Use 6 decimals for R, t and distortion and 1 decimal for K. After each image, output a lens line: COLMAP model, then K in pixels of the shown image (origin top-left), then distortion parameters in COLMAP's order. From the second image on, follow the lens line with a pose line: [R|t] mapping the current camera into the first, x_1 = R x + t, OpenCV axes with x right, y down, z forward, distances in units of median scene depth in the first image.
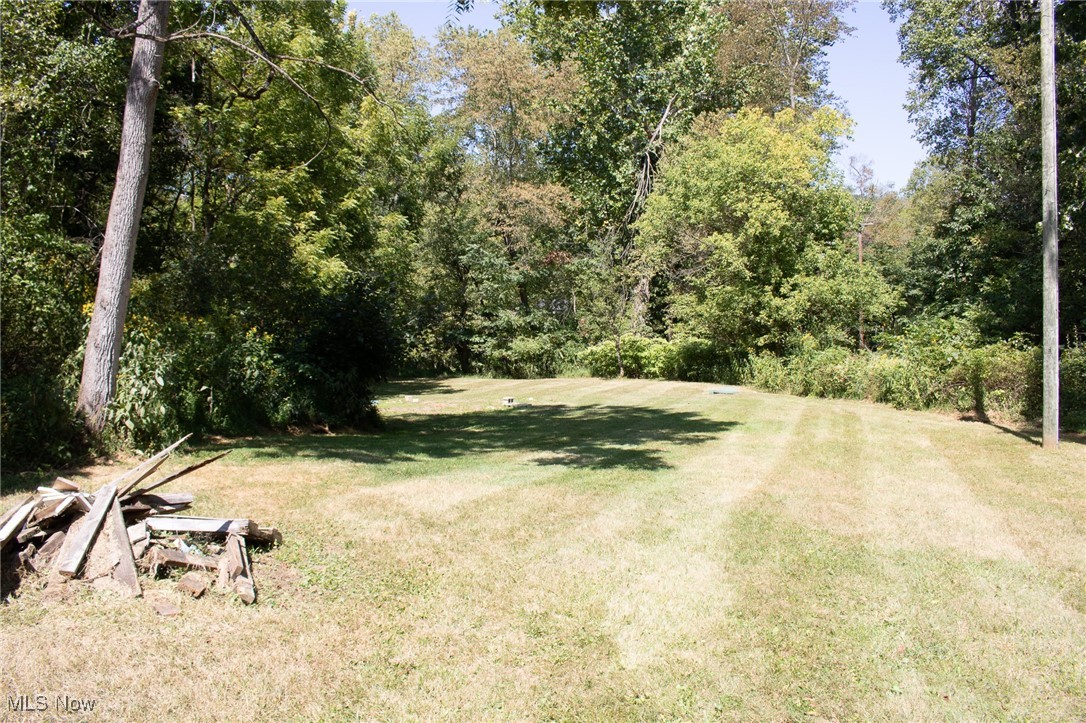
lens RADIAL K [[901.6, 0, 539.1], [0, 901.6, 352.0], [0, 0, 1]] dist [-0.111091, 0.052687]
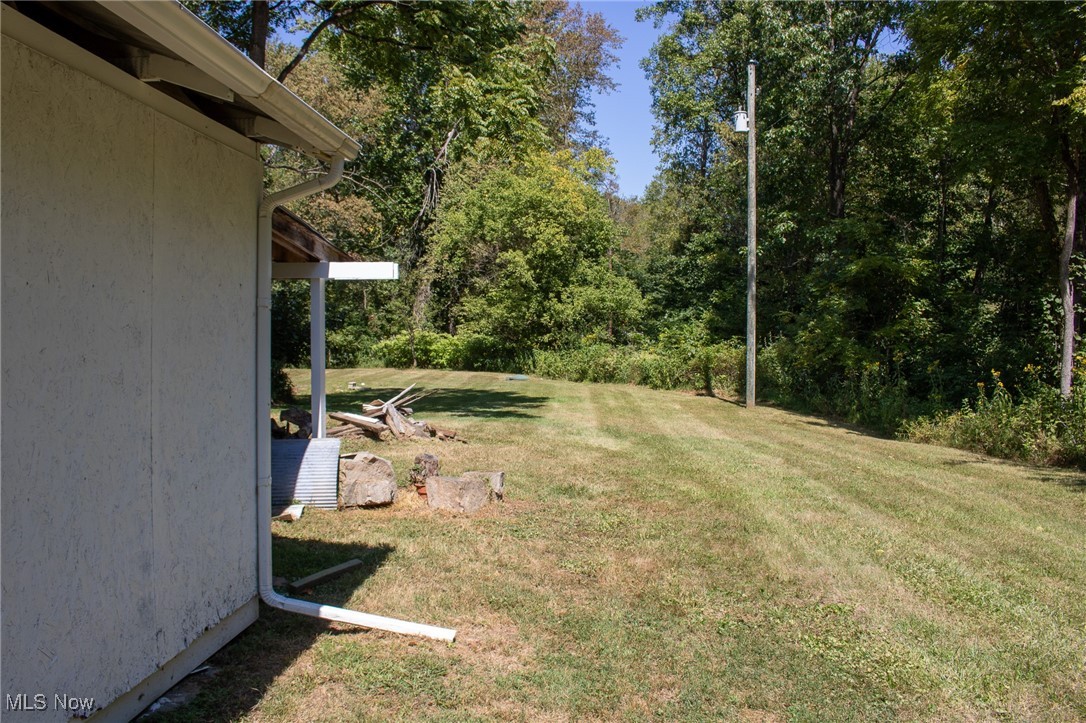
lens RADIAL K [[951.2, 0, 544.1], [0, 951.2, 363.1], [0, 0, 1]] dist [-0.109500, 0.000005]
pose [[0.956274, 0.002489, 0.292461, -0.132925], [-0.008437, 0.999782, 0.019077, -0.002739], [-0.292349, -0.020710, 0.956087, -0.254782]]
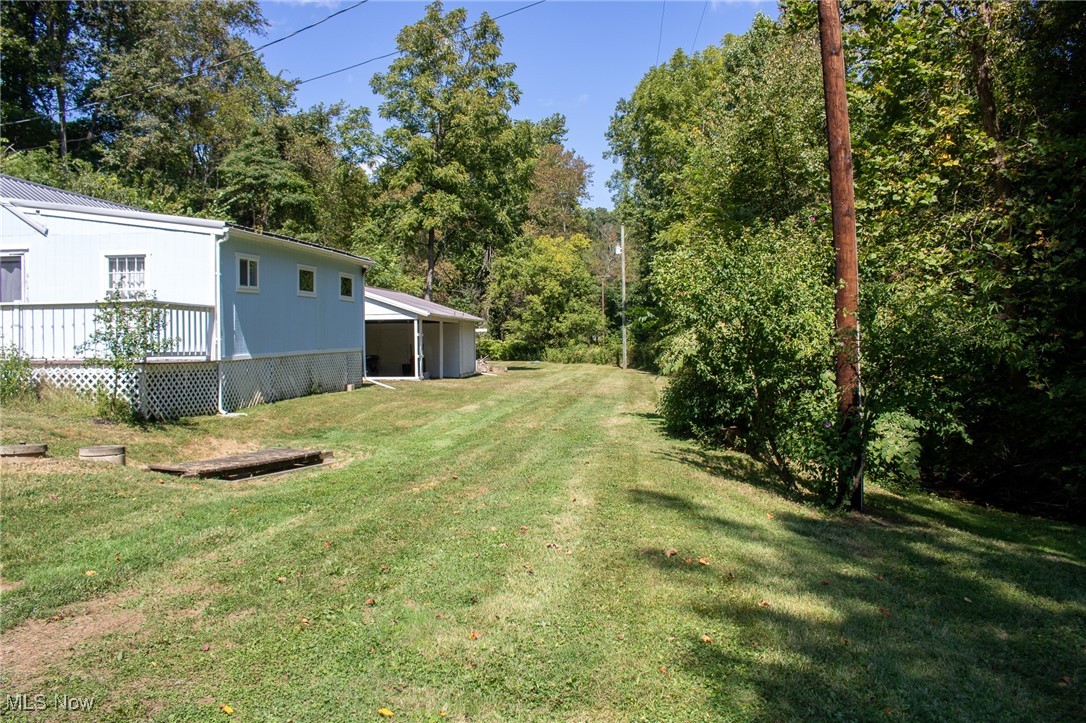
lens RADIAL K [[901.6, 0, 542.9], [0, 901.6, 358.1], [0, 0, 1]] dist [-0.111091, 0.052687]
pose [[0.972124, -0.013932, 0.234051, -0.302473], [0.011575, 0.999868, 0.011444, 0.003206], [-0.234180, -0.008415, 0.972157, -1.202724]]
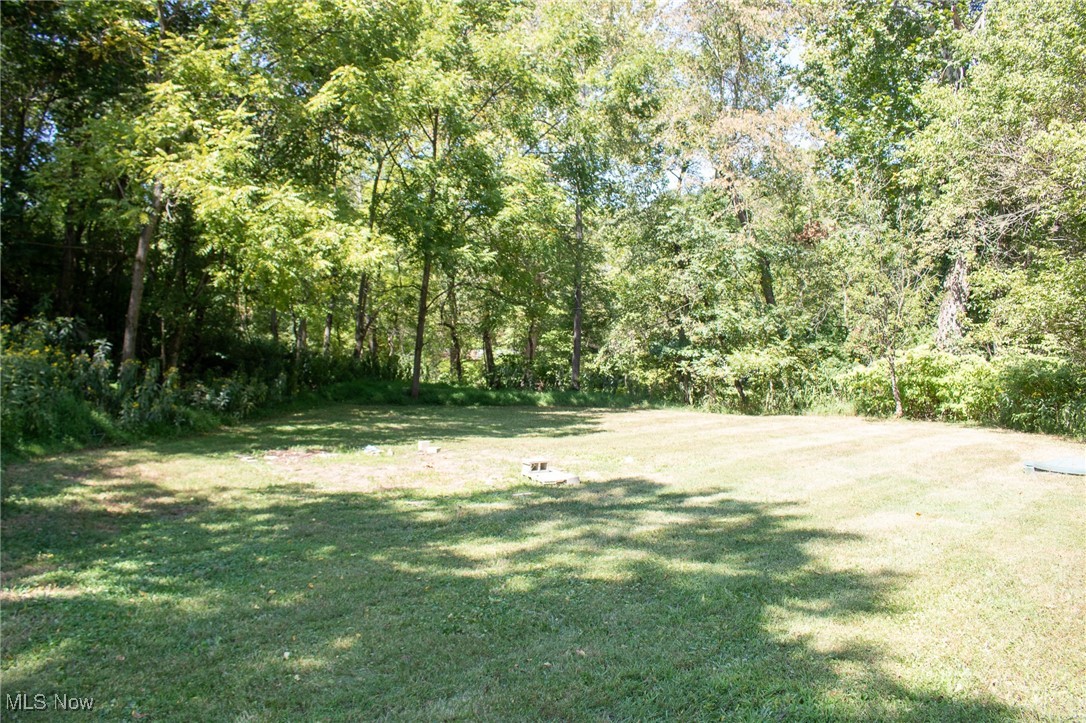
lens RADIAL K [[901.6, 0, 538.7], [0, 901.6, 356.9], [0, 0, 1]] dist [-0.111091, 0.052687]
pose [[0.926149, 0.015308, -0.376848, 0.116833], [-0.023223, 0.999595, -0.016468, 0.003541], [0.376443, 0.024003, 0.926129, 0.463309]]
